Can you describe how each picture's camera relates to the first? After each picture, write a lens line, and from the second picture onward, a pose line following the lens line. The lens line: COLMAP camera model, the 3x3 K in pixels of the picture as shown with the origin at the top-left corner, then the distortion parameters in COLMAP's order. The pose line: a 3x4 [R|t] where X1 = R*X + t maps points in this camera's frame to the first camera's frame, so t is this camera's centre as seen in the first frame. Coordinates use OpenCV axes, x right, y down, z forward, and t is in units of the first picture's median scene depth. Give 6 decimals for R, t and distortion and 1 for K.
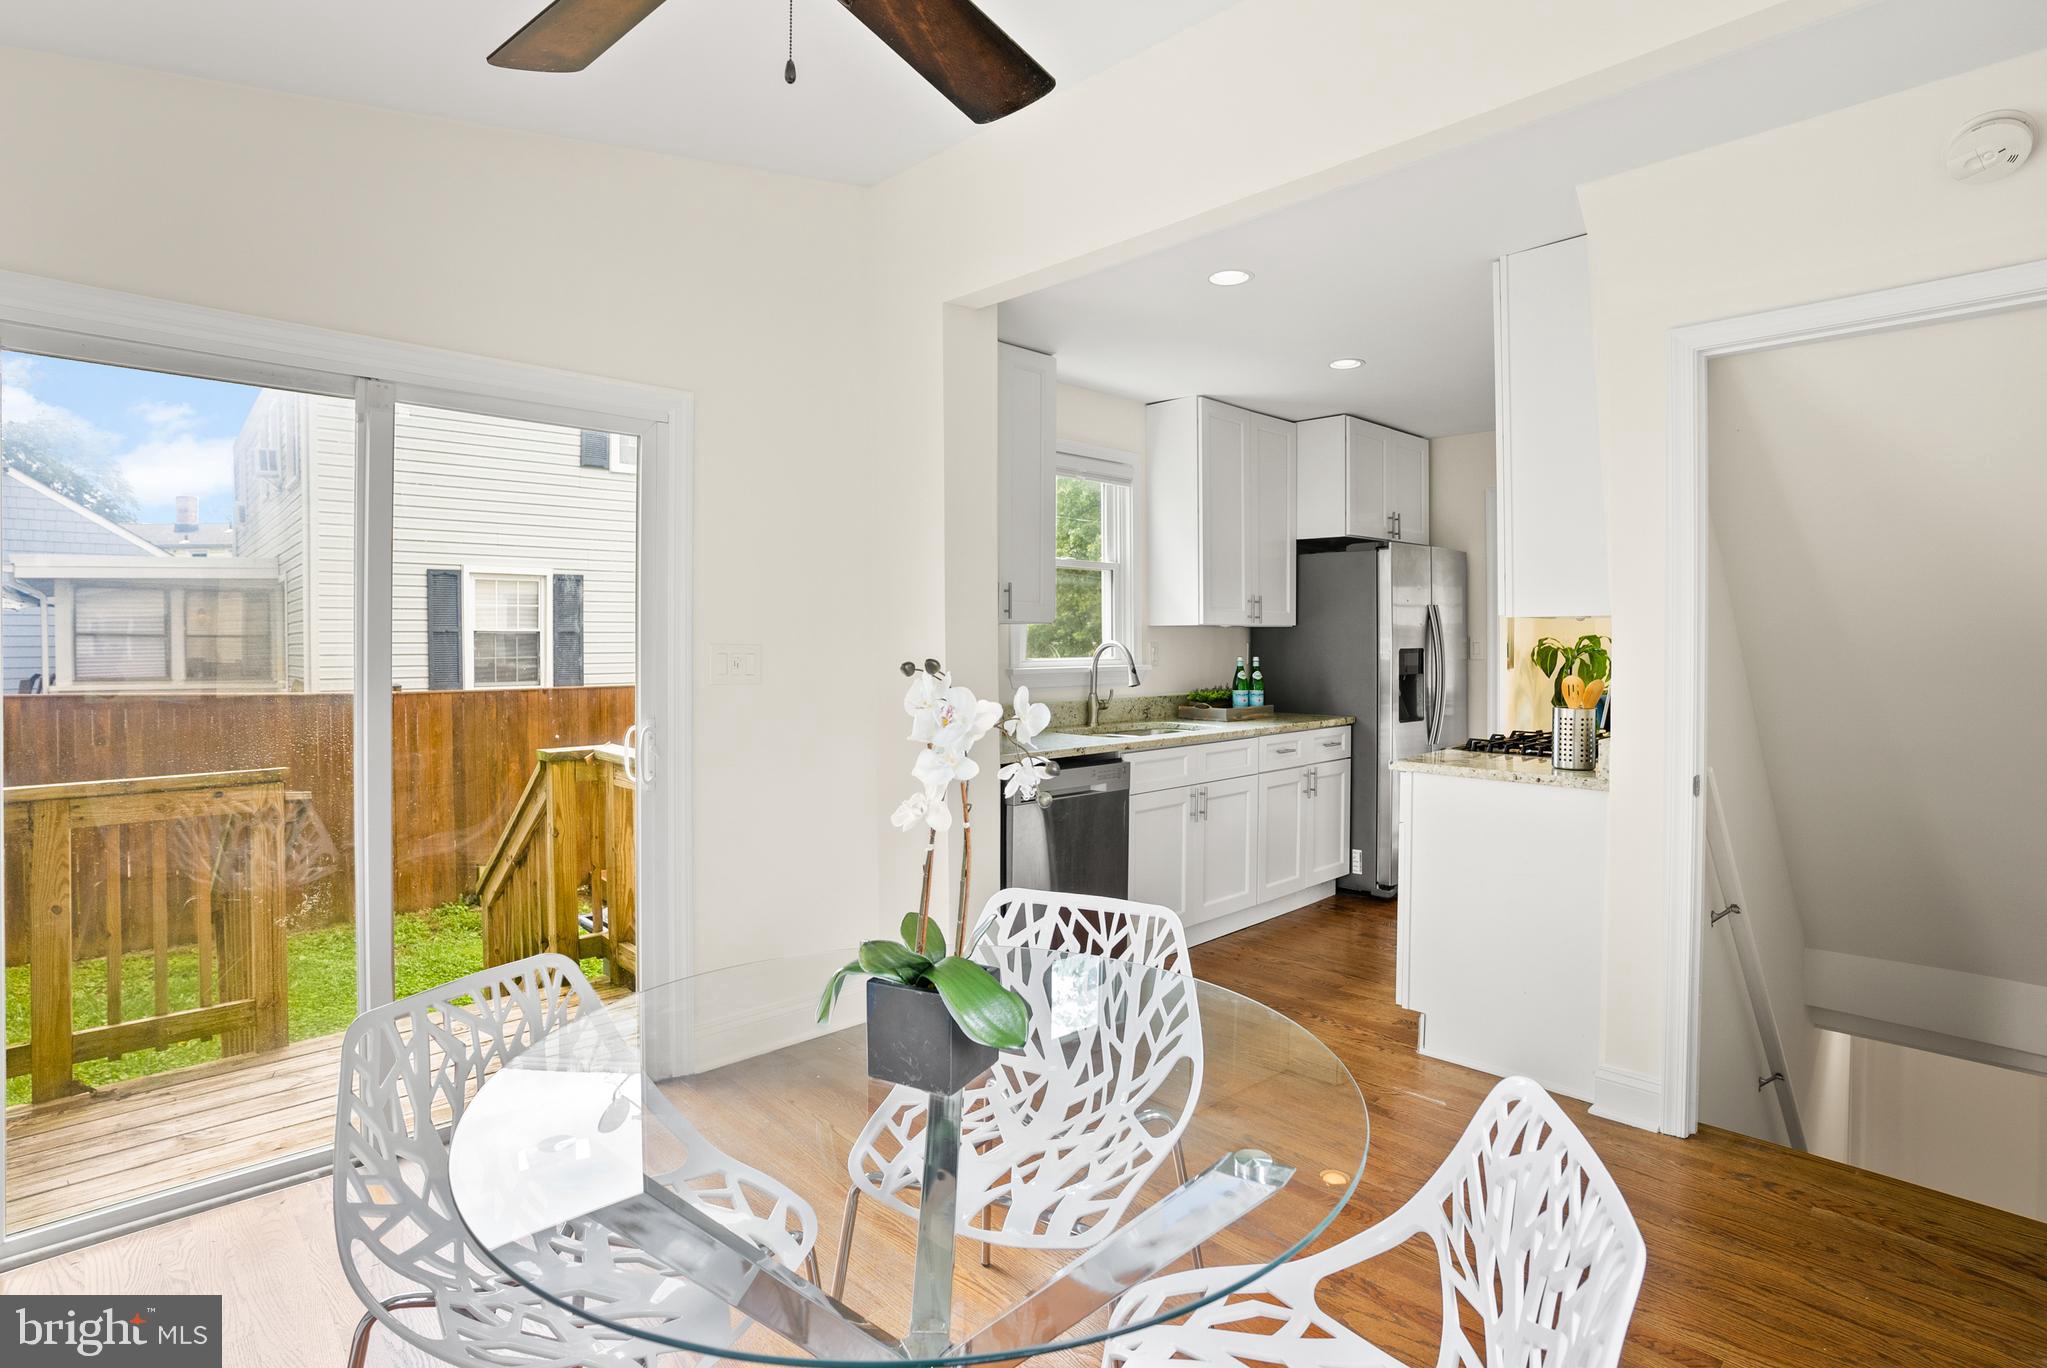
lens RADIAL K [[1007.0, 0, 1007.0], [0, 1007.0, 680.7], [0, 0, 1]] dist [-0.065174, 0.036271]
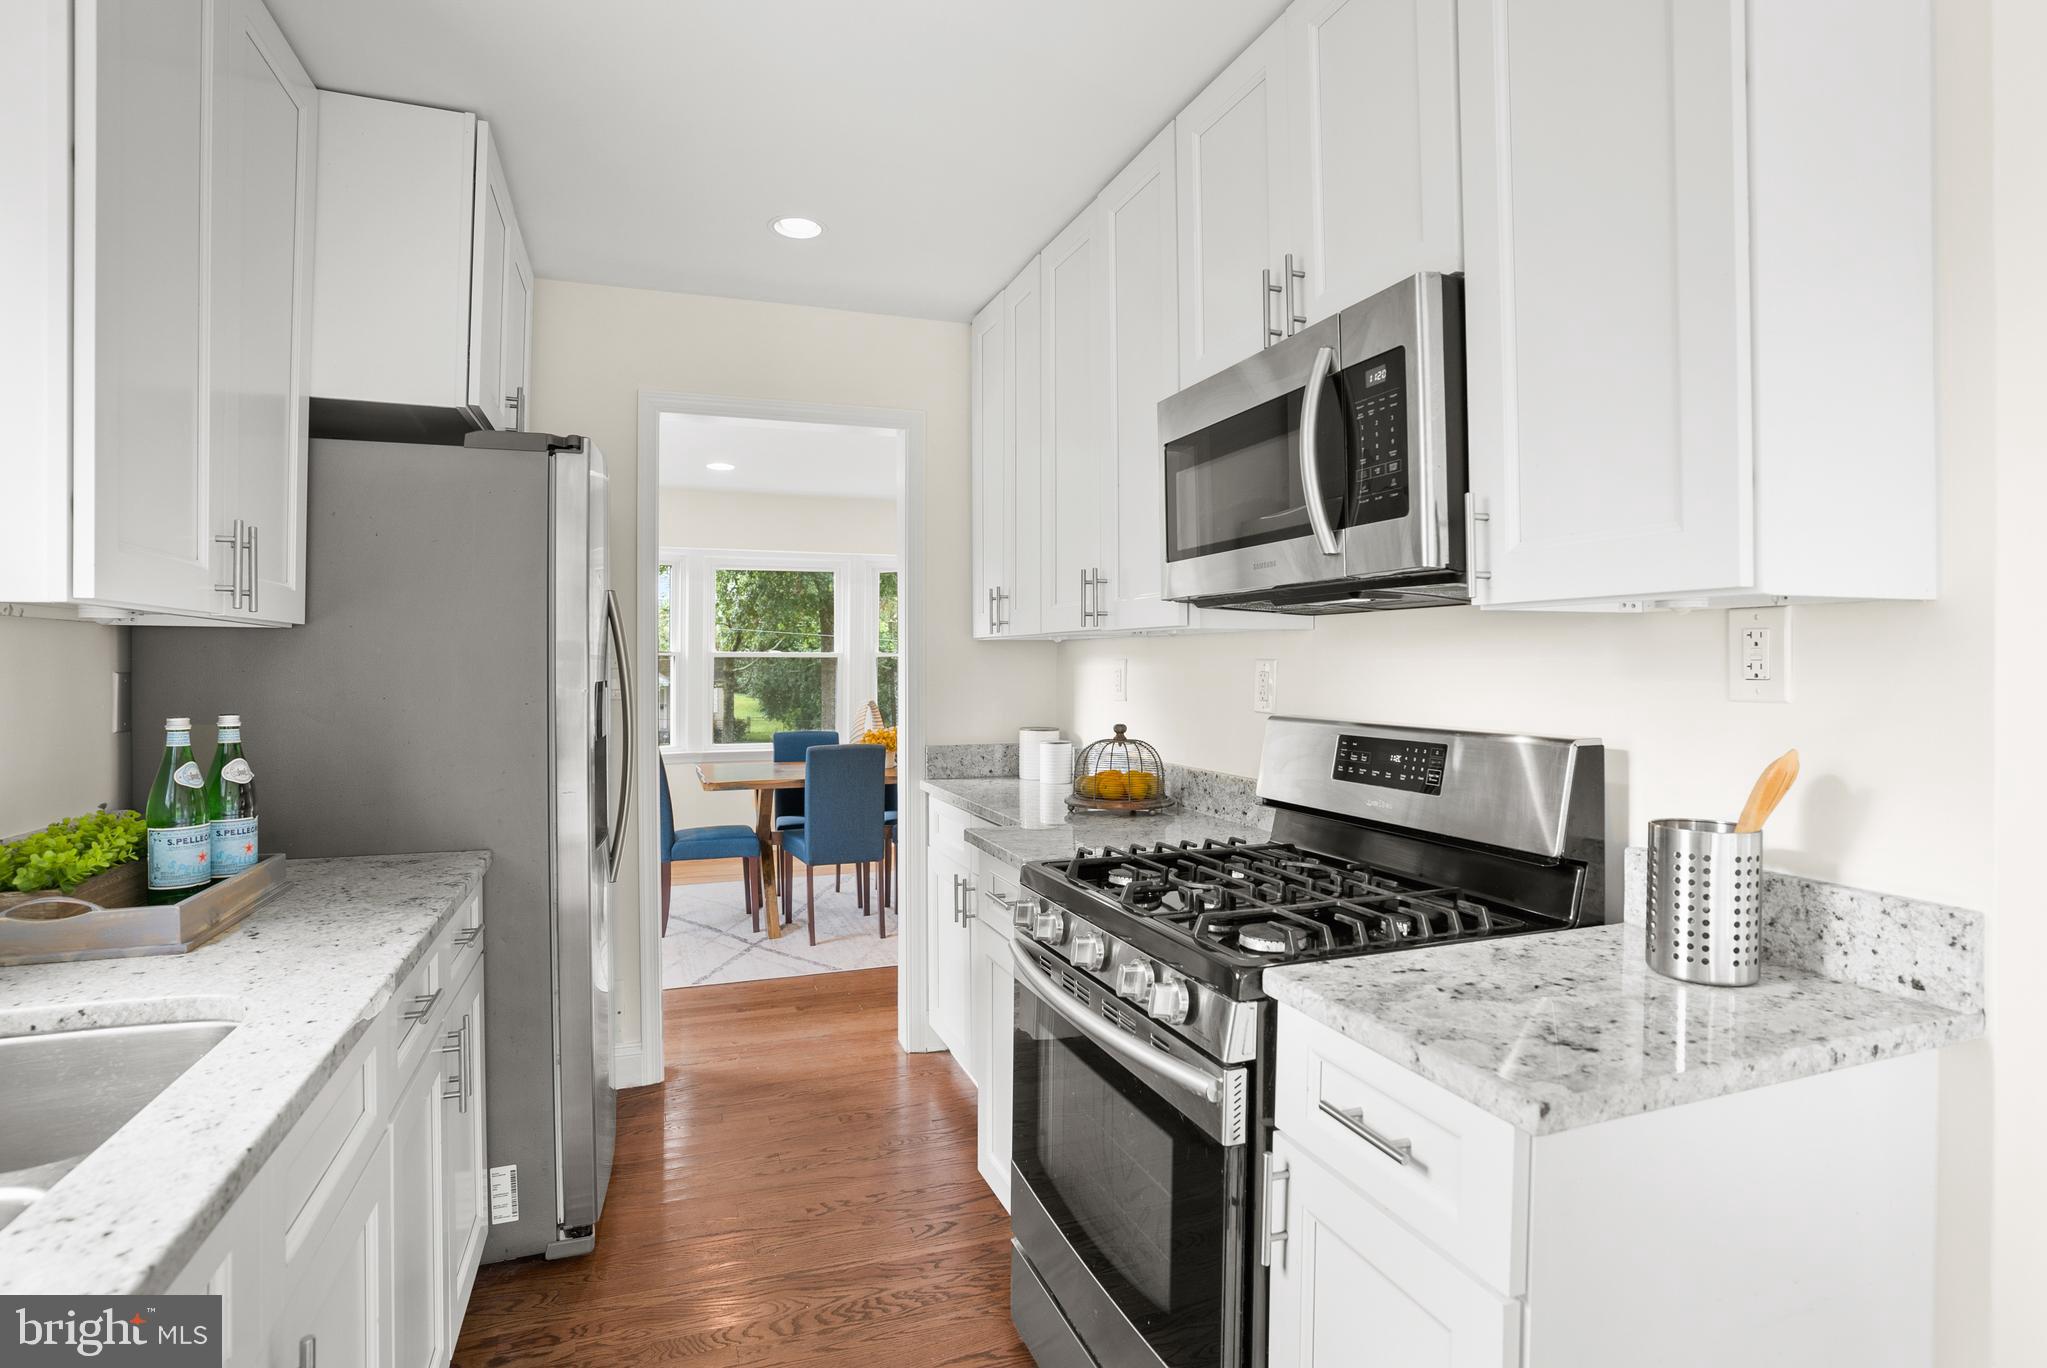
lens RADIAL K [[1040.7, 0, 1029.6], [0, 1040.7, 681.5], [0, 0, 1]] dist [-0.074641, 0.040329]
pose [[0.403811, -0.010126, 0.914786, 0.054674], [0.033868, 0.999419, -0.003888, -0.024706], [-0.914215, 0.032552, 0.403919, 0.630687]]
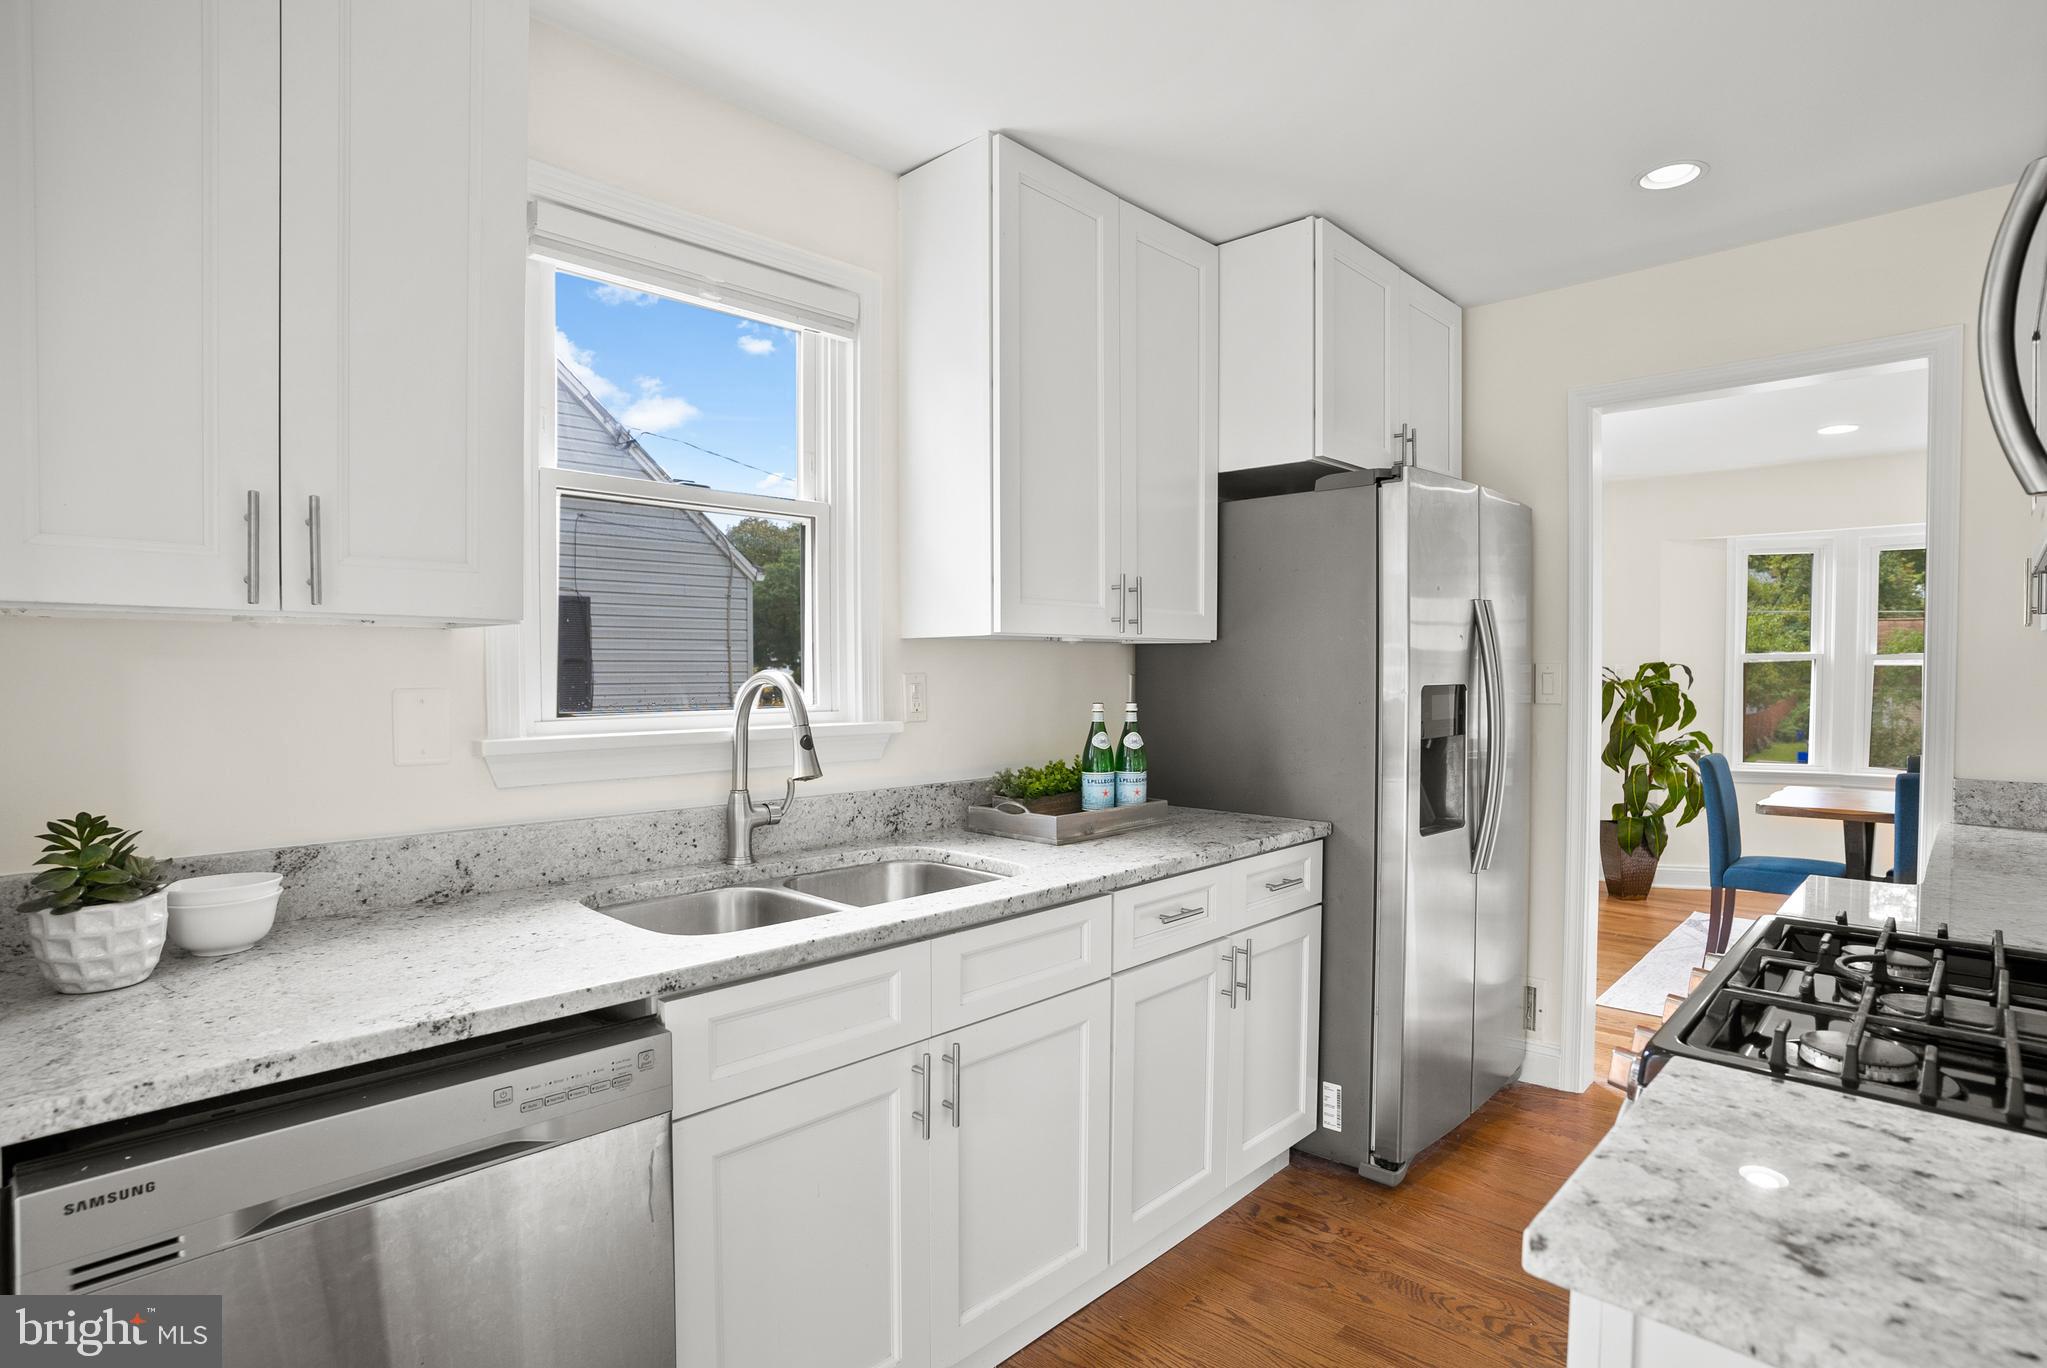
lens RADIAL K [[1045.5, 0, 1021.8], [0, 1045.5, 719.5], [0, 0, 1]] dist [-0.079808, 0.054552]
pose [[0.998628, 0.000983, 0.052356, 0.168295], [-0.001542, 0.999942, 0.010641, -0.020937], [-0.052342, -0.010707, 0.998572, 0.495478]]
